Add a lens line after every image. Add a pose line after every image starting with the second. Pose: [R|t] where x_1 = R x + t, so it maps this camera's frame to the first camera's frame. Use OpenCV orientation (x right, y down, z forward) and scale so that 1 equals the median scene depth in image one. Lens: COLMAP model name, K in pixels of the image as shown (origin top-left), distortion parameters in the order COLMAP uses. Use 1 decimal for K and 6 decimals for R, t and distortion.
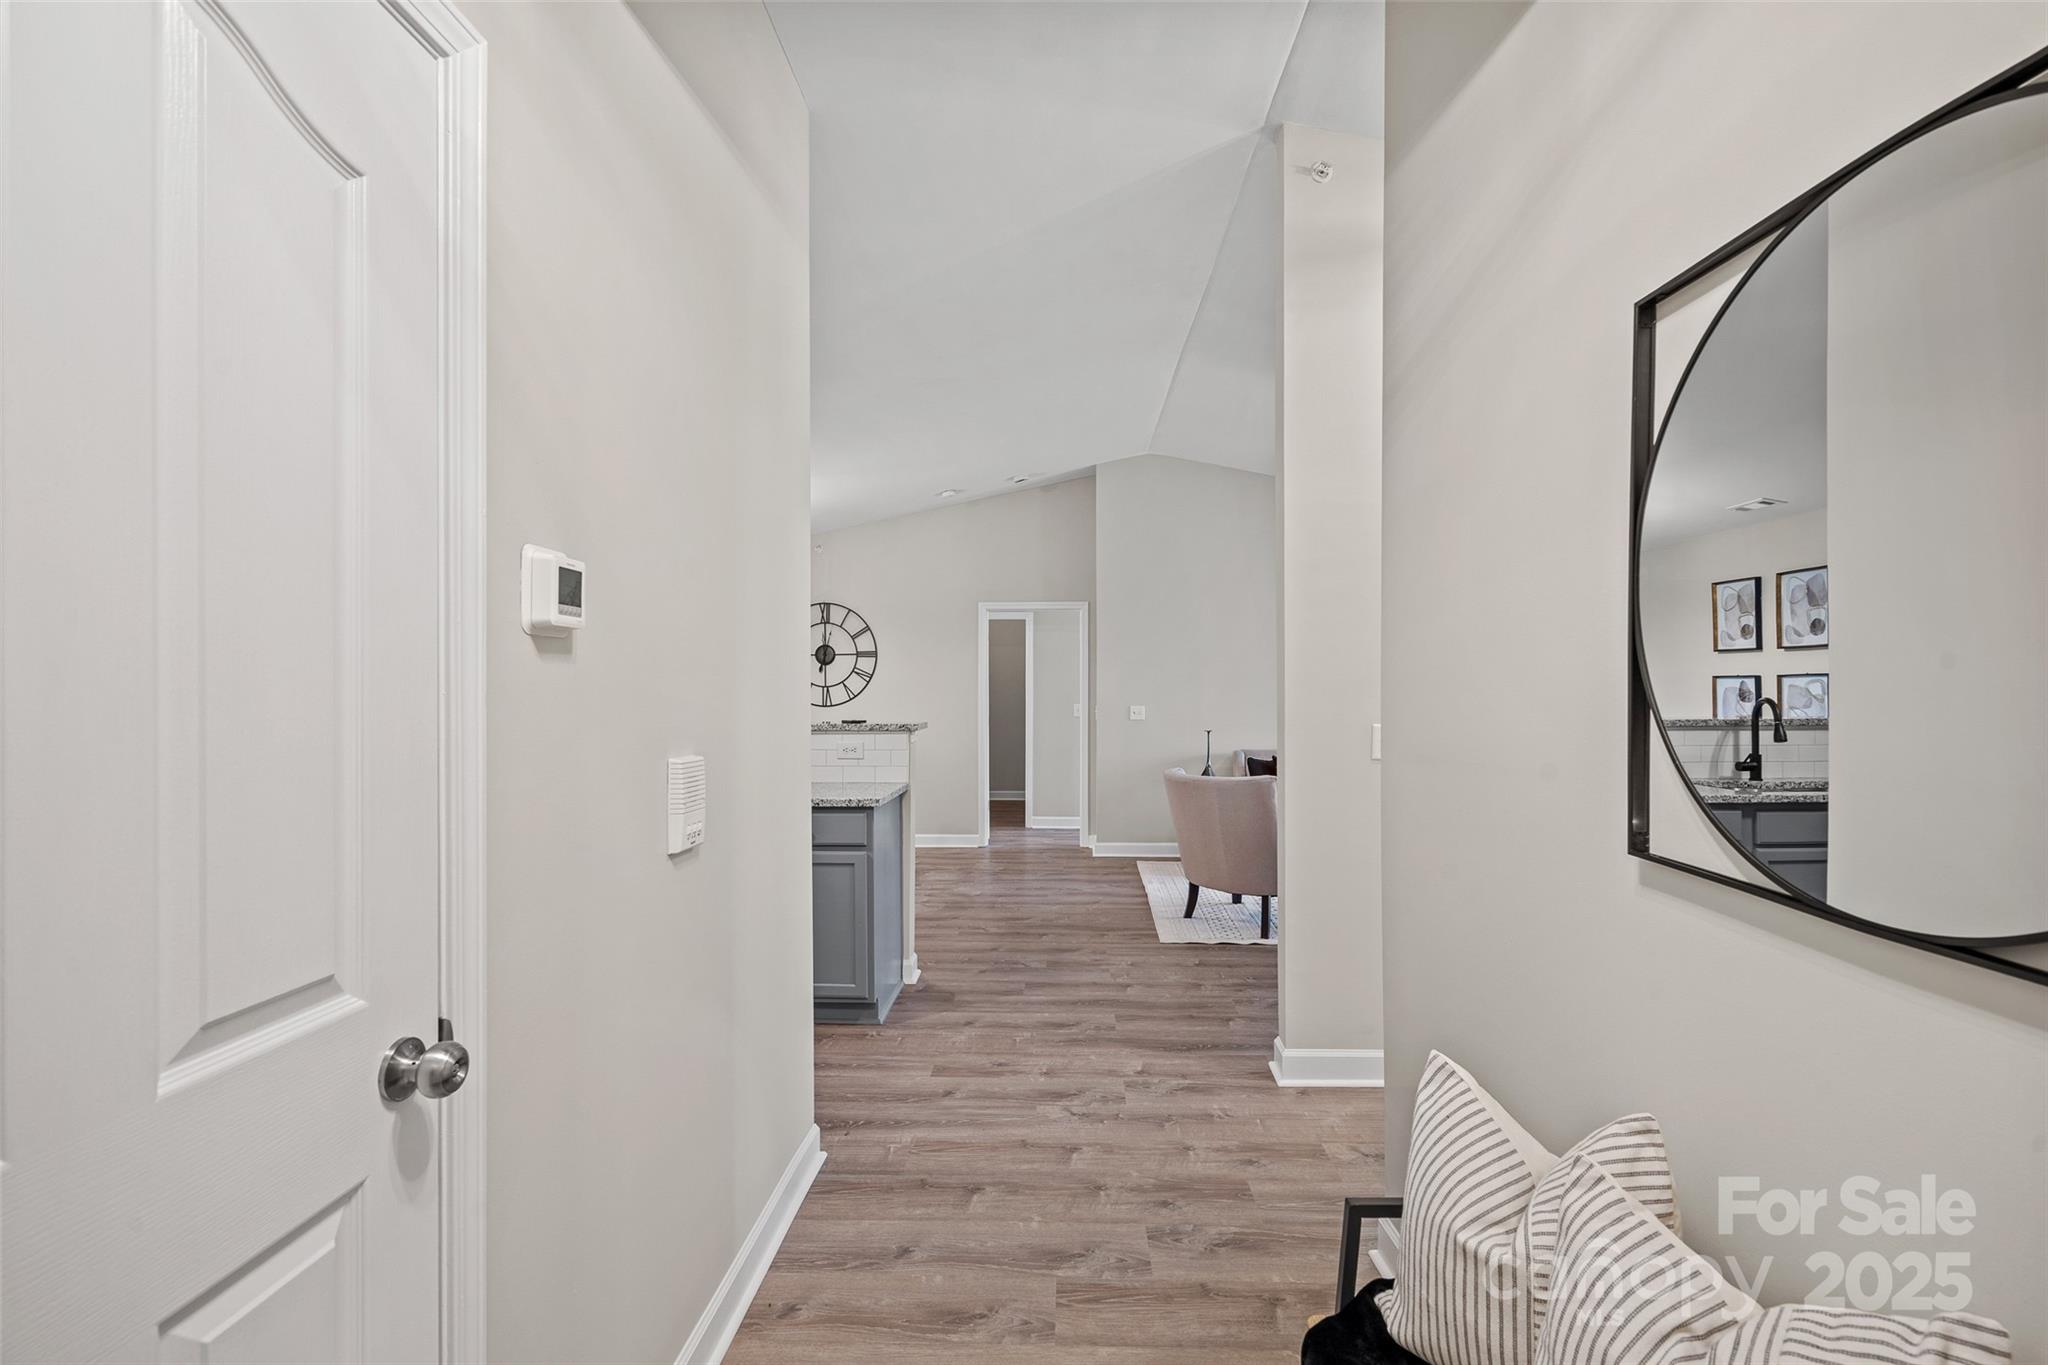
lens RADIAL K [[936.1, 0, 1023.5], [0, 936.1, 687.6], [0, 0, 1]] dist [0.010583, 0.000161]
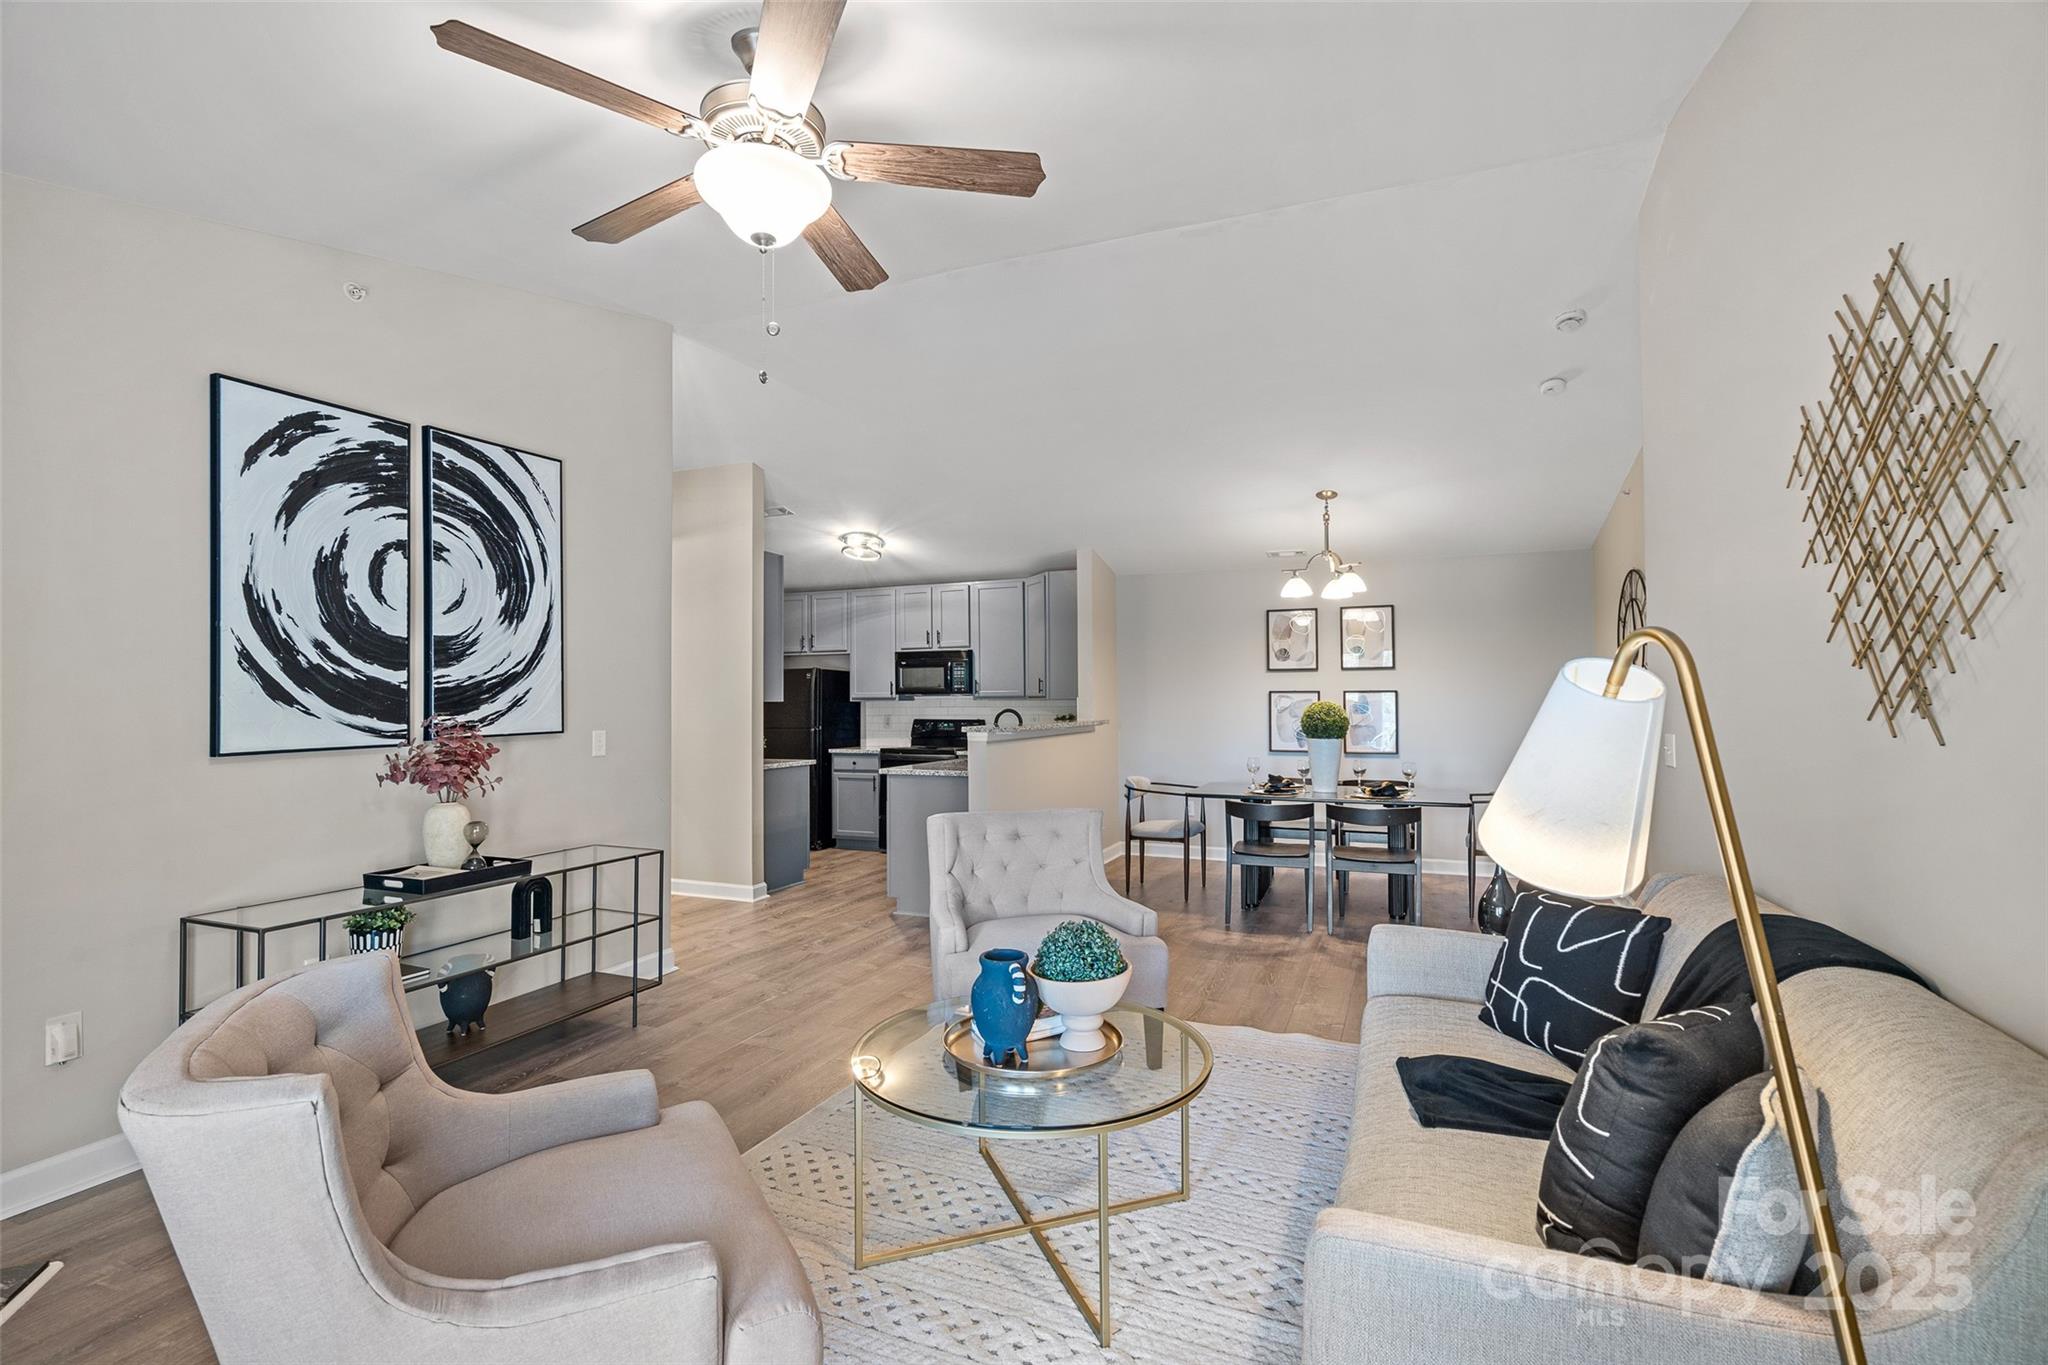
lens RADIAL K [[936.1, 0, 1023.7], [0, 936.1, 690.2], [0, 0, 1]] dist [0.010583, 0.000161]
pose [[-0.352717, -0.007169, -0.935702, 1.482261], [0.009932, 0.999886, -0.011405, 0.003904], [0.935677, -0.013317, -0.352606, 2.100455]]
